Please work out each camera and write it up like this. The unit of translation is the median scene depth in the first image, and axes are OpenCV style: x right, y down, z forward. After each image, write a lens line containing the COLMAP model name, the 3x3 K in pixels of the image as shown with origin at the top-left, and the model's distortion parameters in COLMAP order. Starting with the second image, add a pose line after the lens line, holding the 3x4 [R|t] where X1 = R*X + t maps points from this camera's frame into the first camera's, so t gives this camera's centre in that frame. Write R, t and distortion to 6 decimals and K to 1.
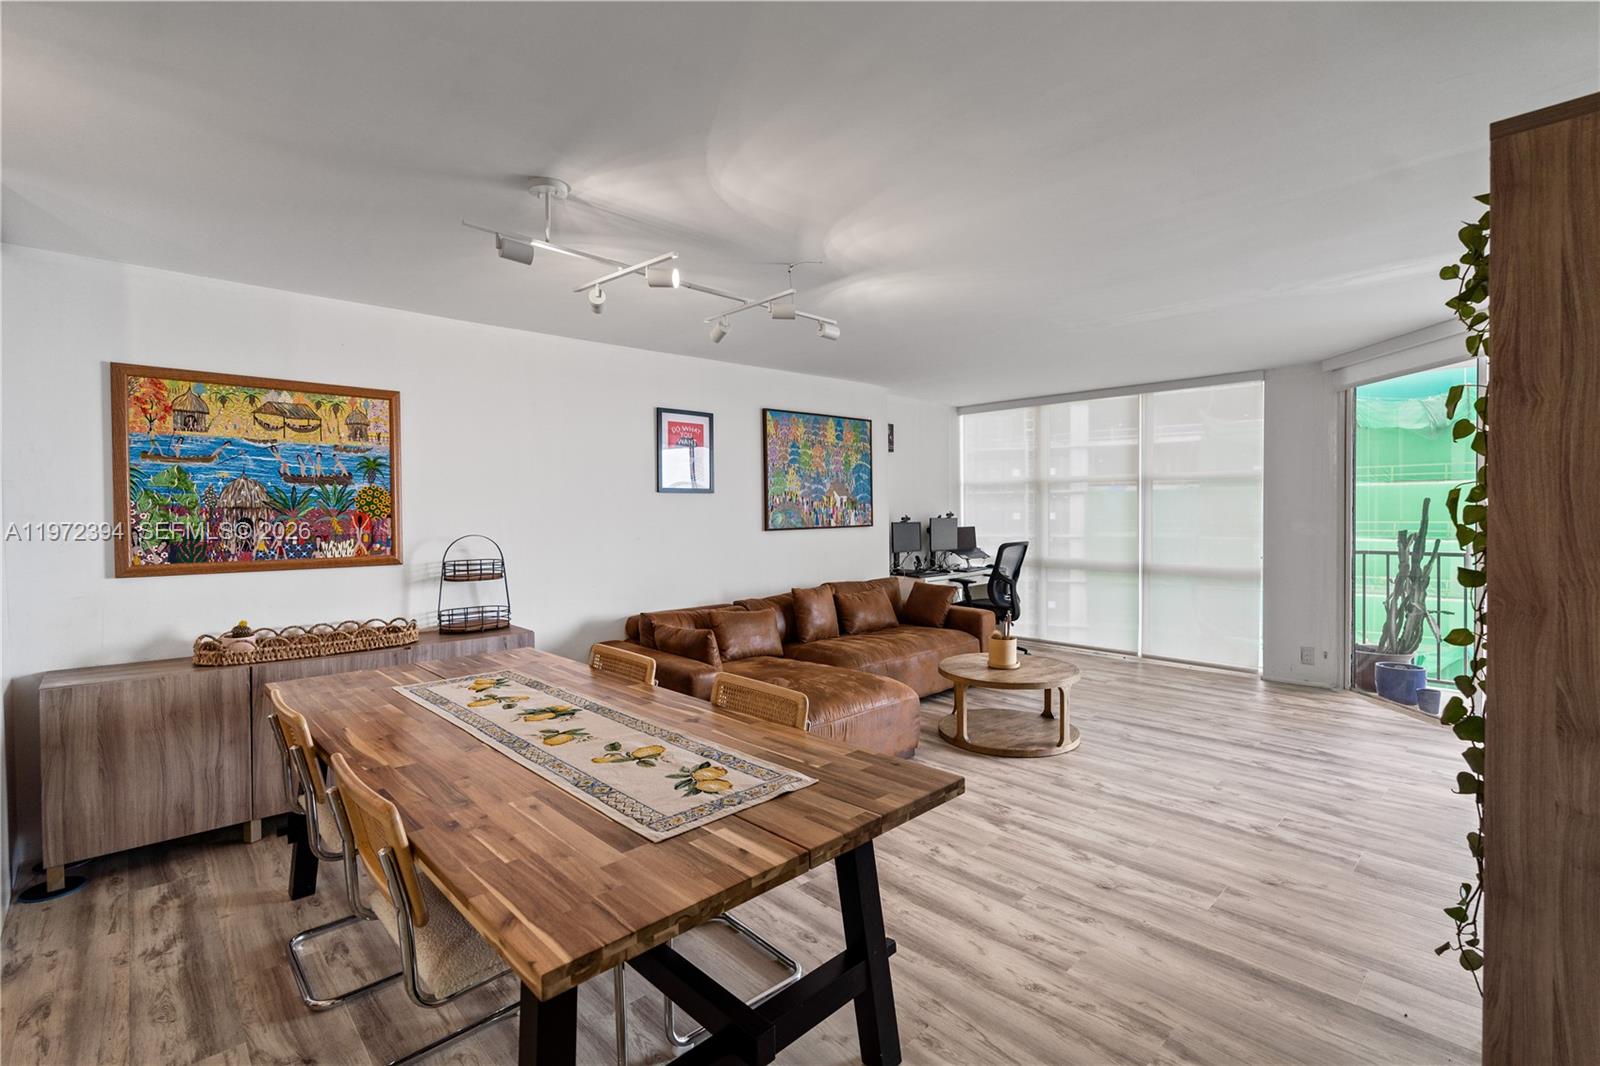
lens RADIAL K [[717.4, 0, 798.0], [0, 717.4, 530.9], [0, 0, 1]] dist [-0.013725, 0.004627]
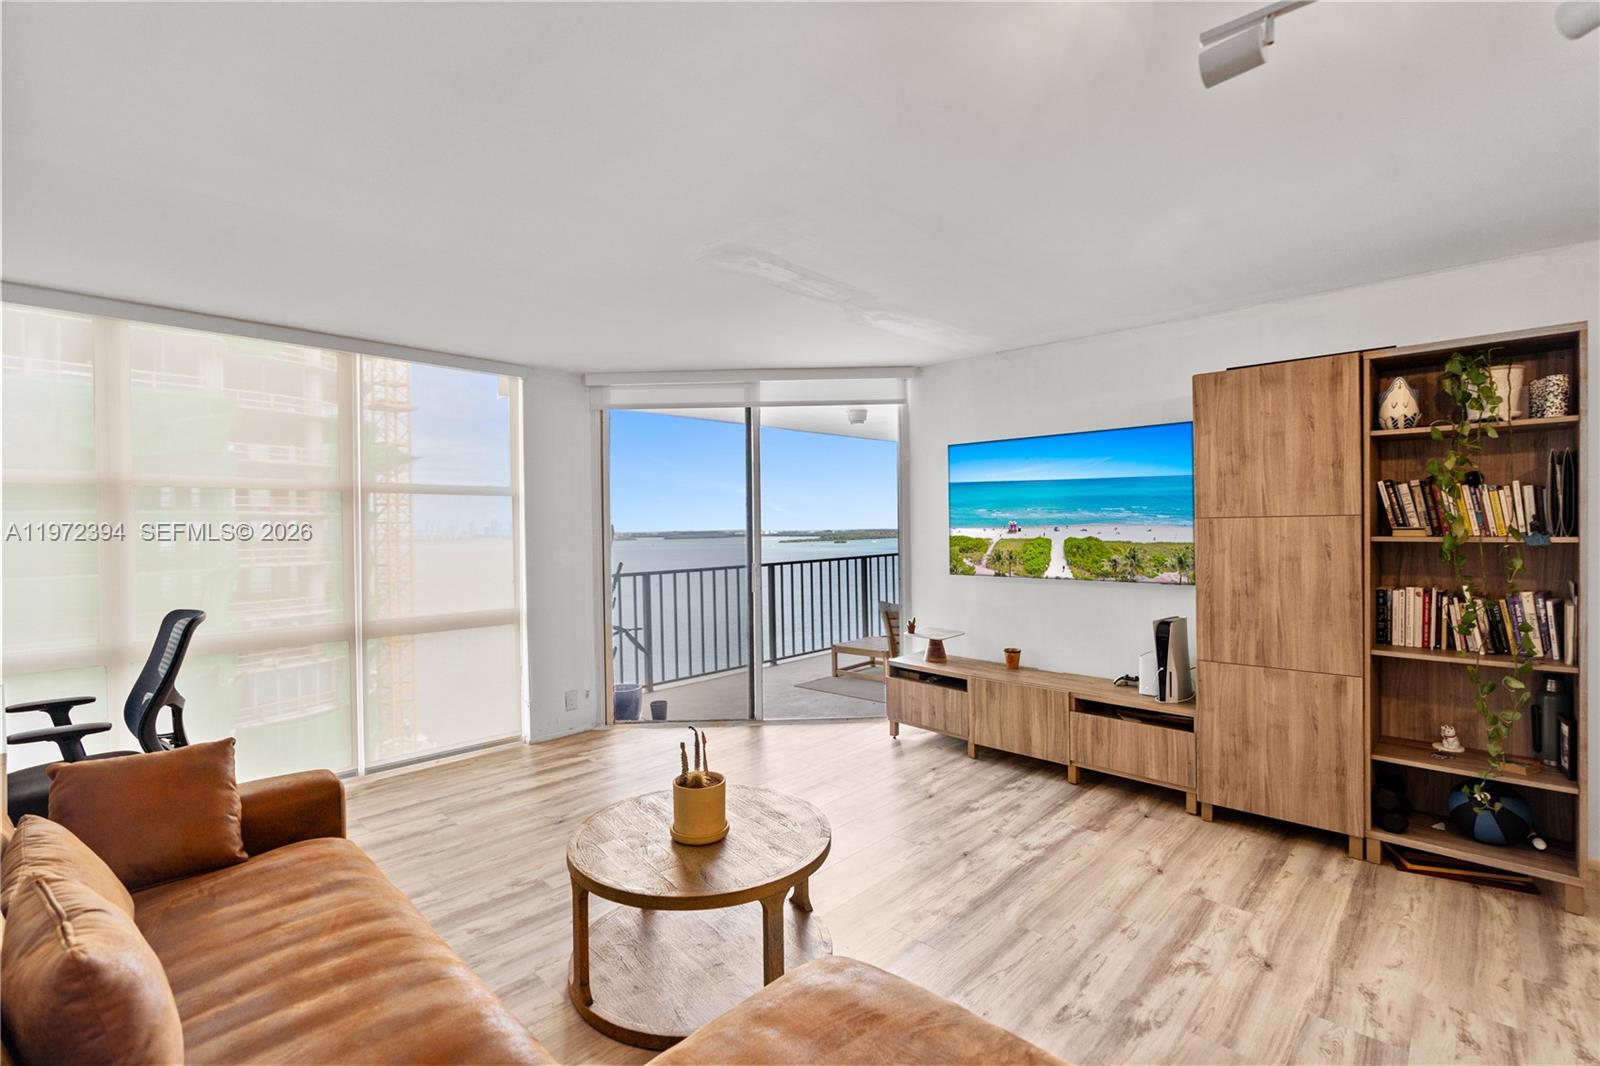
lens RADIAL K [[717.4, 0, 800.2], [0, 717.4, 527.7], [0, 0, 1]] dist [-0.013725, 0.004627]
pose [[-0.053024, 0.009125, 0.998552, -0.317003], [0.040345, 0.999161, -0.006989, -0.035563], [-0.997778, 0.039916, -0.053348, 1.246509]]
